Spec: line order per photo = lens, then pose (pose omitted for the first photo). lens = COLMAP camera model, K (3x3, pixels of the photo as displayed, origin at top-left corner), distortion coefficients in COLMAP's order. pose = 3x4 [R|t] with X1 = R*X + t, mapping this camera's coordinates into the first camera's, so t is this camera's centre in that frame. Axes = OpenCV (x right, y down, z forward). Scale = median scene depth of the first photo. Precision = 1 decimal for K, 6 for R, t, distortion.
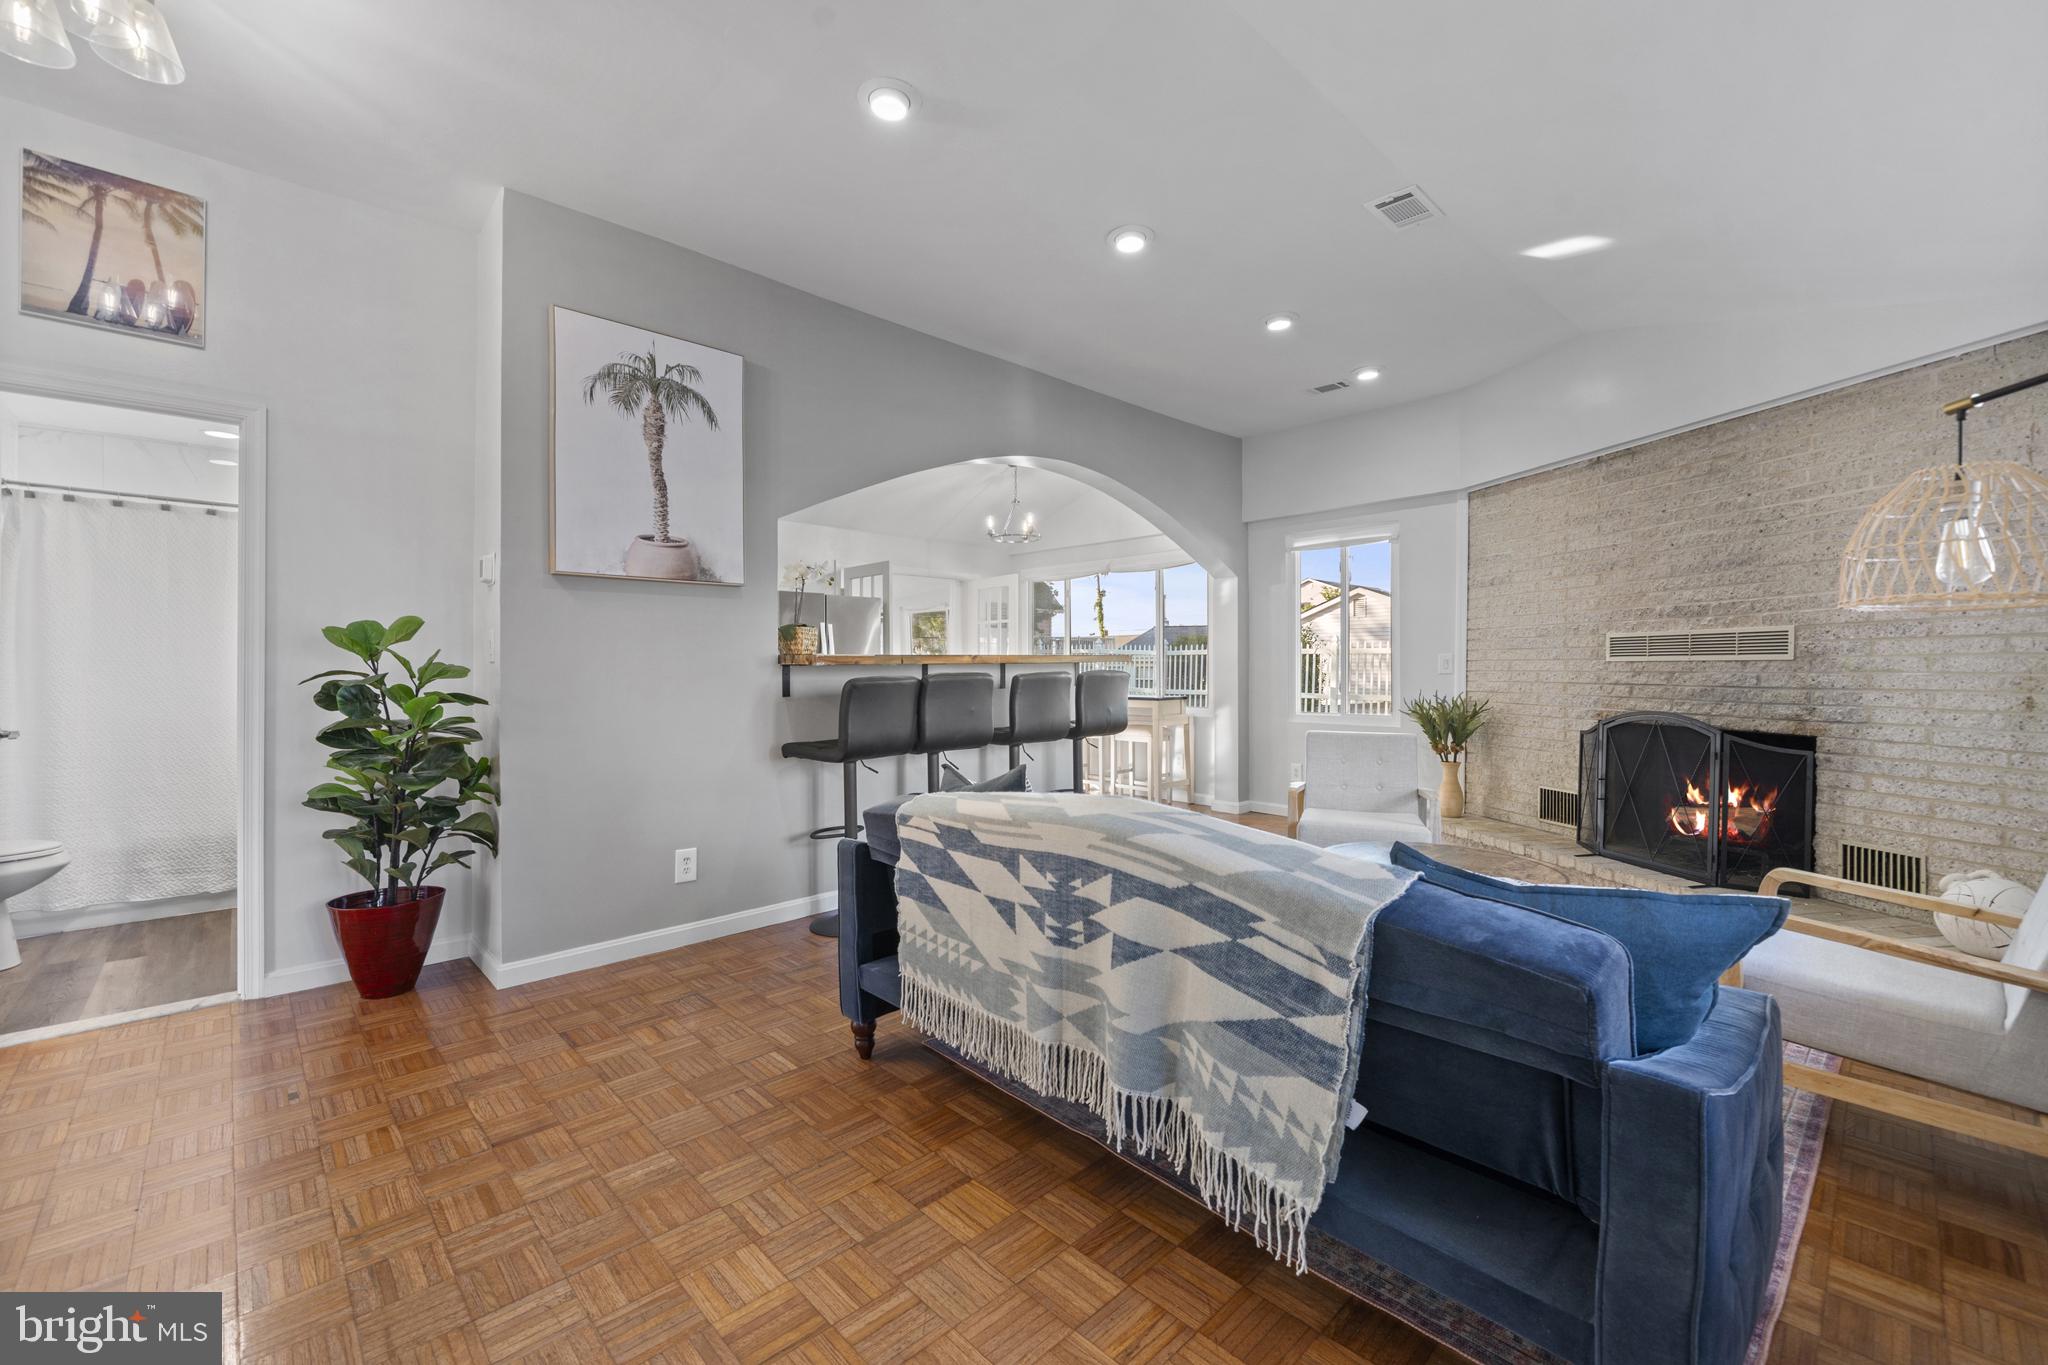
lens RADIAL K [[852.8, 0, 1031.5], [0, 852.8, 666.8], [0, 0, 1]] dist [-0.010693, -0.000045]
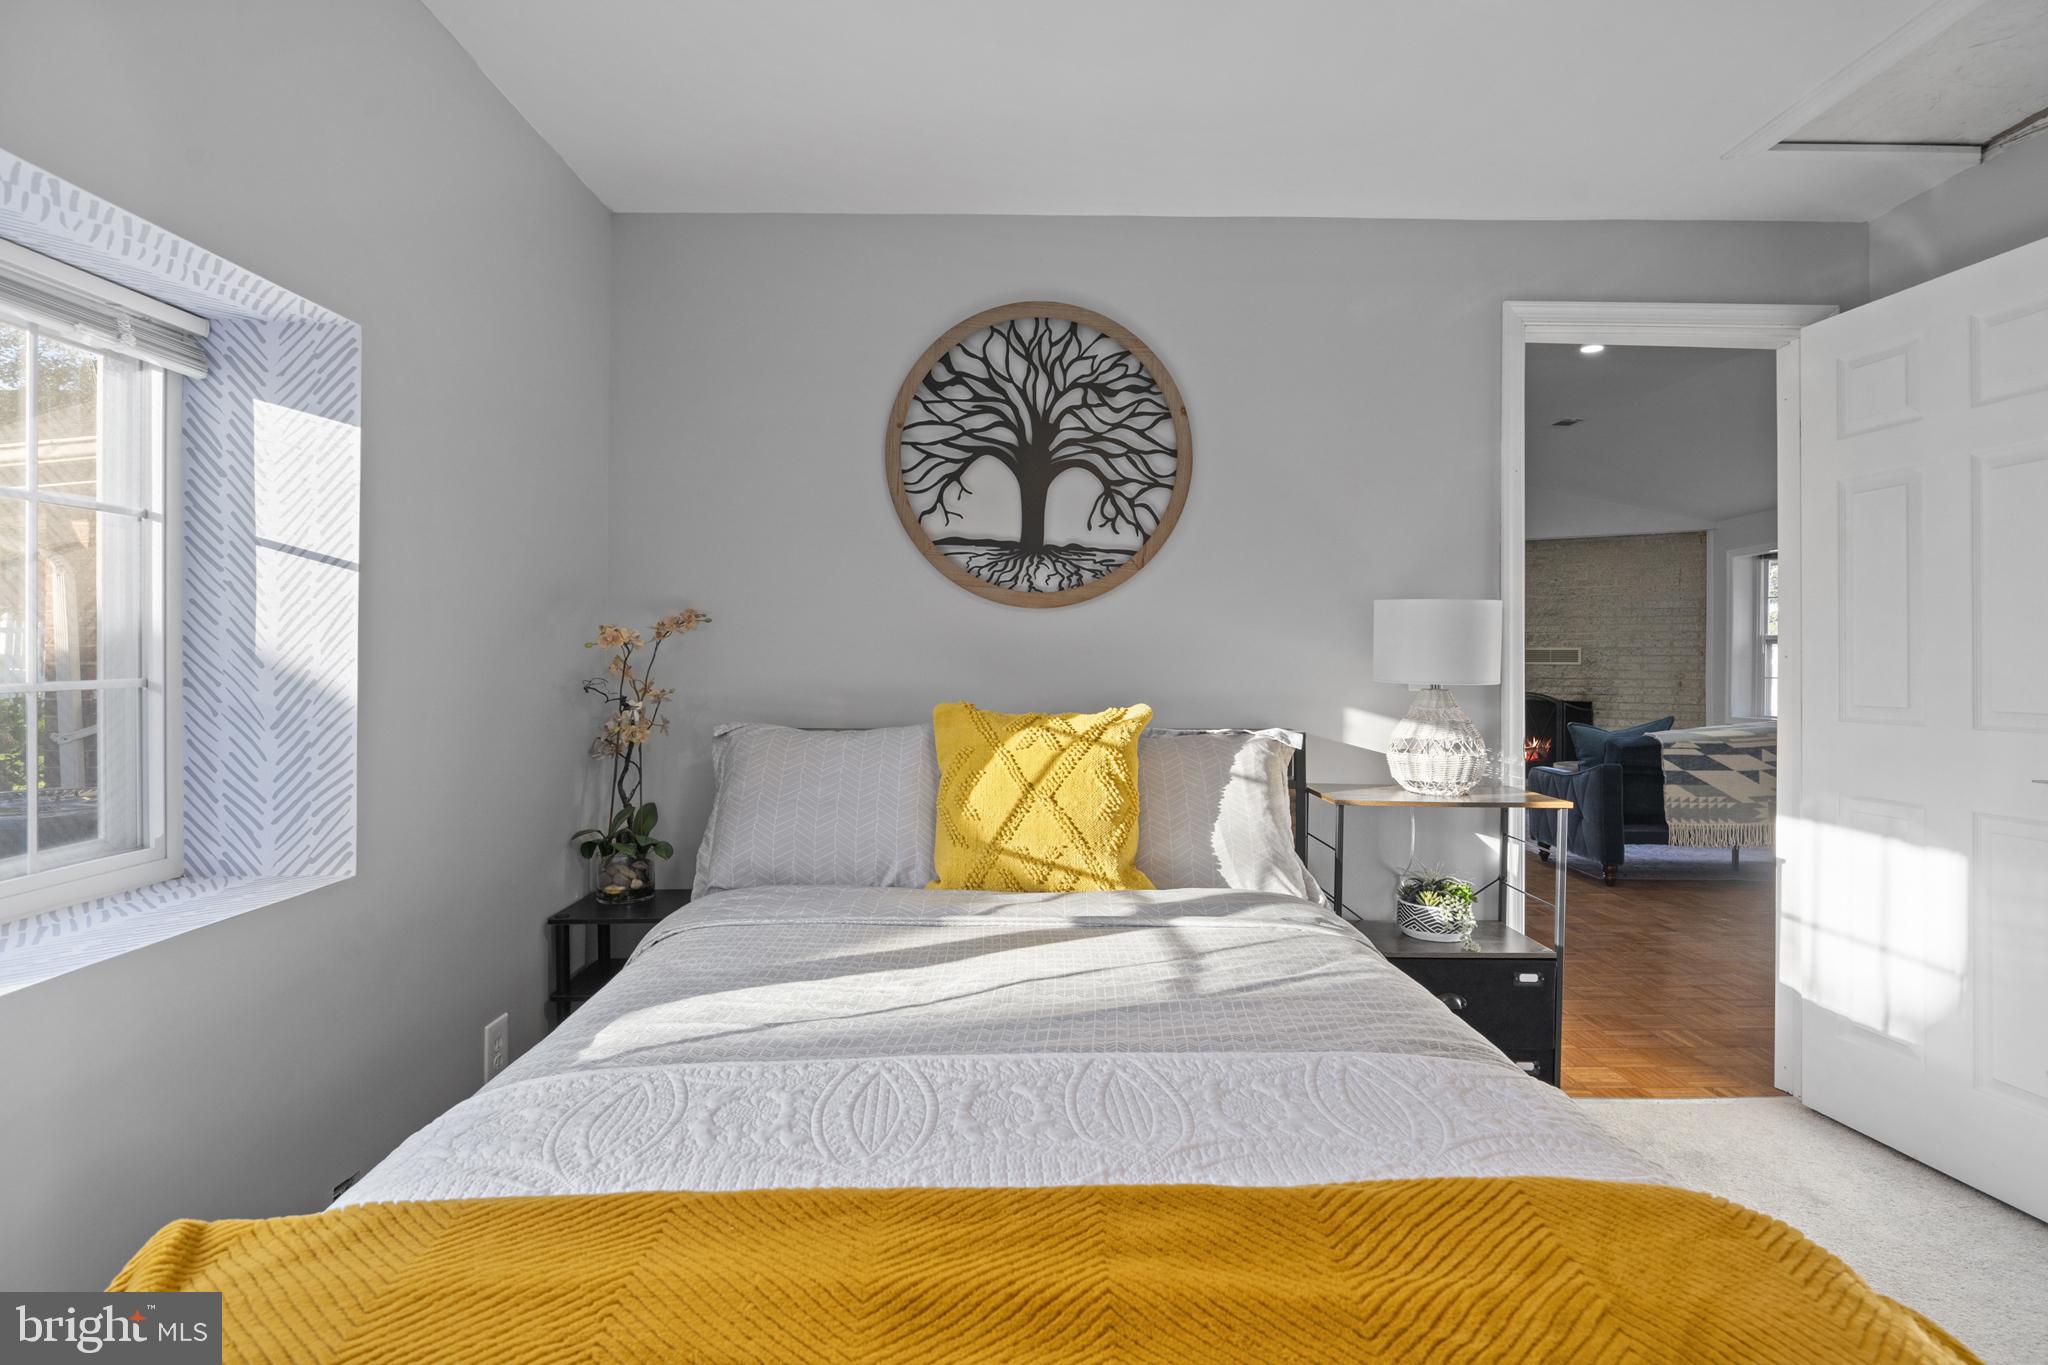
lens RADIAL K [[1006.3, 0, 1023.6], [0, 1006.3, 652.7], [0, 0, 1]] dist [-0.013218, -0.000296]
pose [[0.686015, 0.015241, 0.727428, -2.171333], [-0.005900, 0.999864, -0.015384, 0.008981], [-0.727564, 0.006262, 0.686012, 0.386521]]
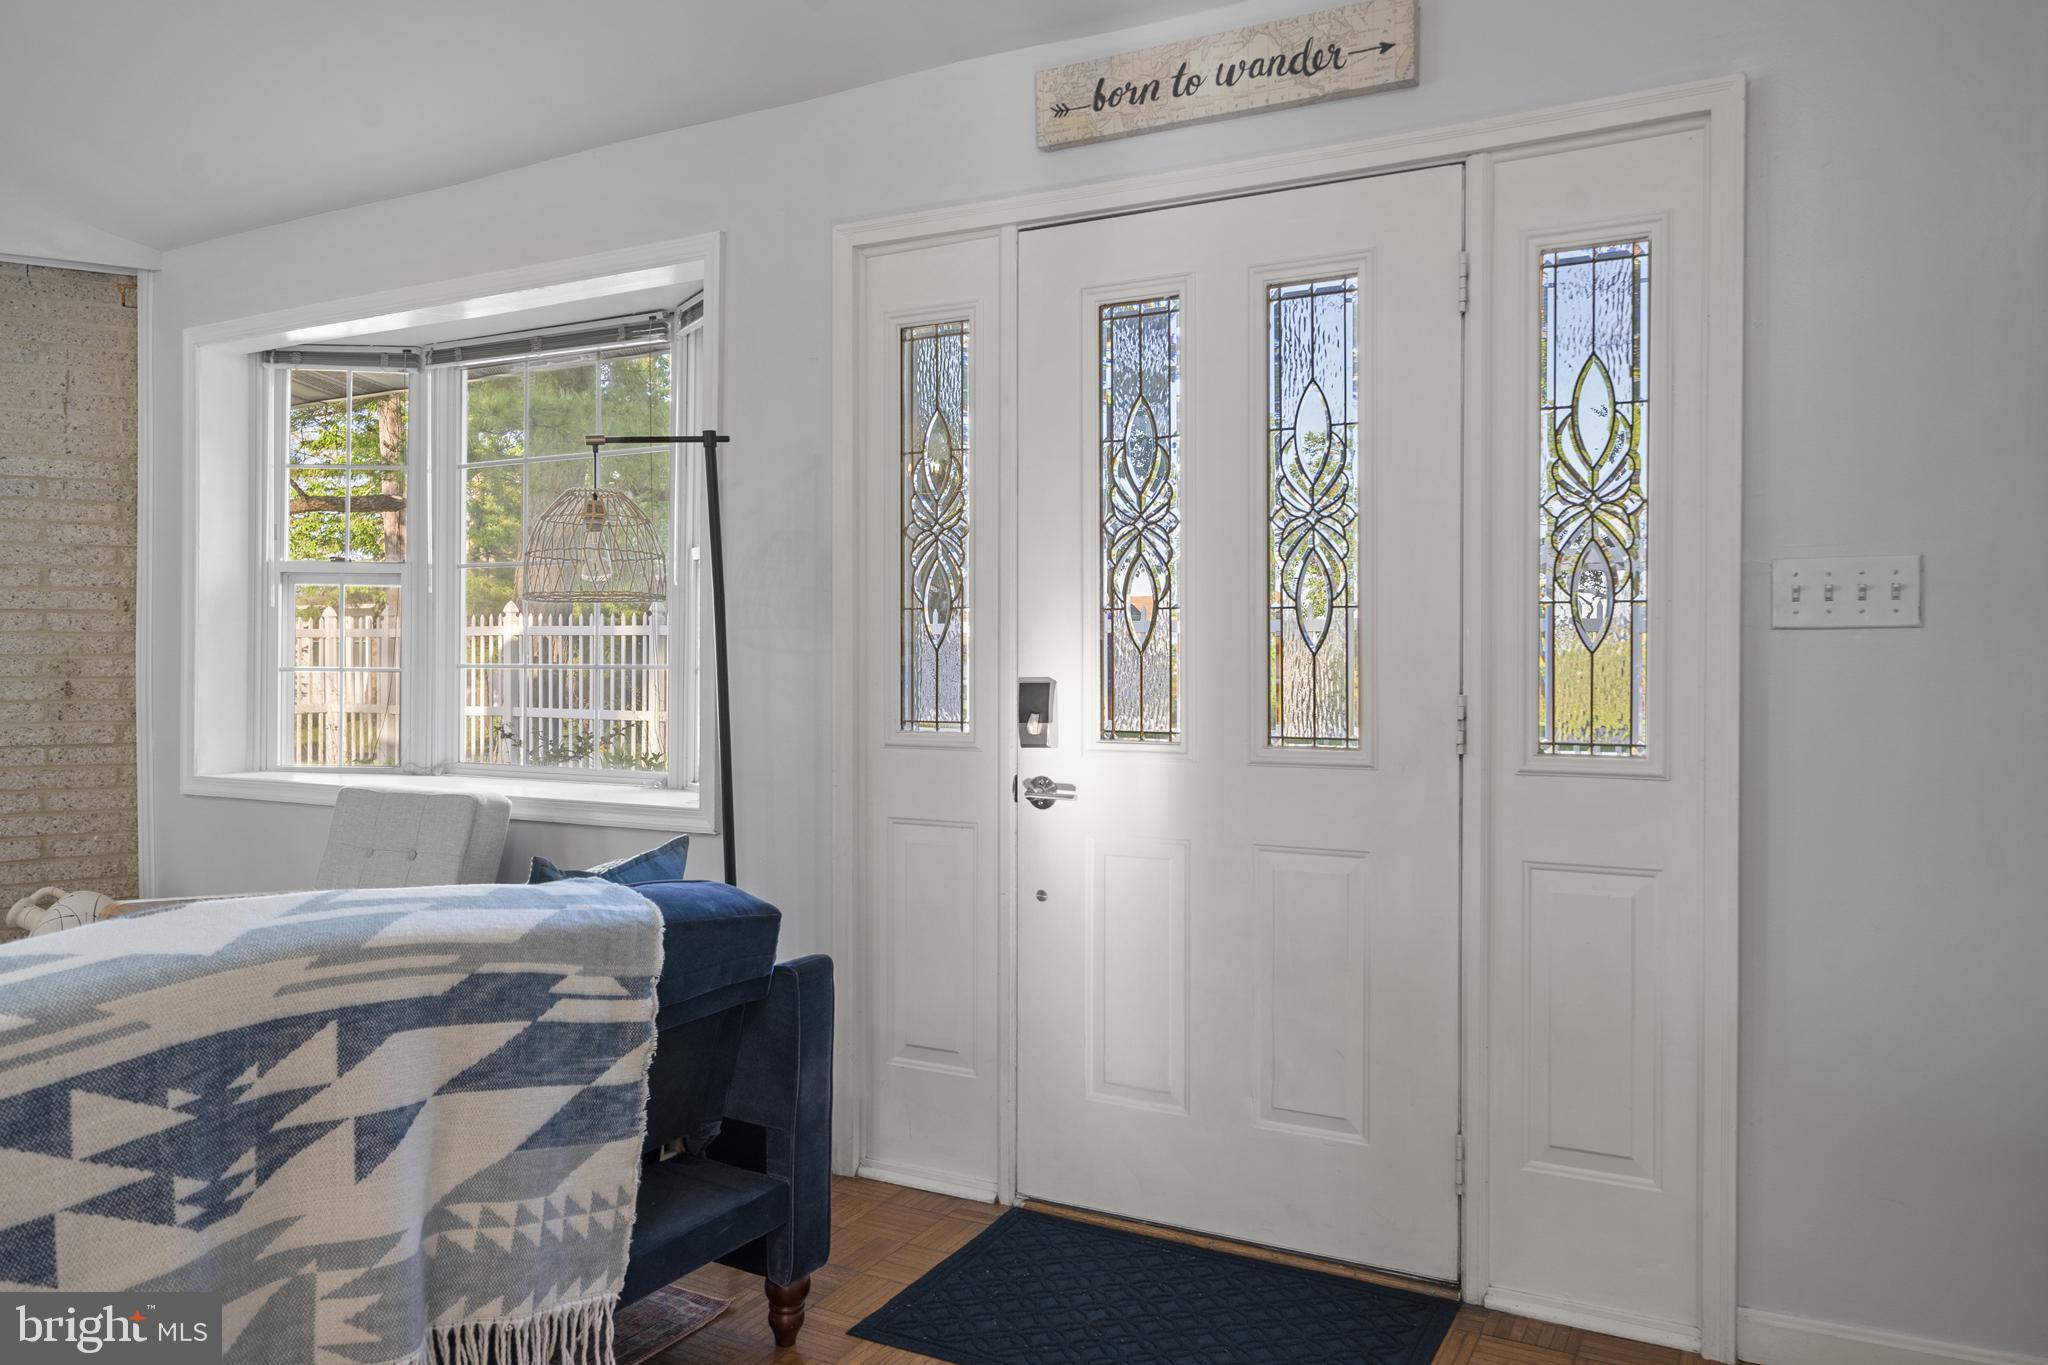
lens RADIAL K [[1441.6, 0, 1024.0], [0, 1441.6, 682.5], [0, 0, 1]] dist [0.001592, 0.001311]
pose [[-0.303859, -0.023114, 0.952436, -0.540940], [0.000100, 0.999705, 0.024294, -0.000323], [-0.952717, 0.007477, -0.303767, 0.494589]]
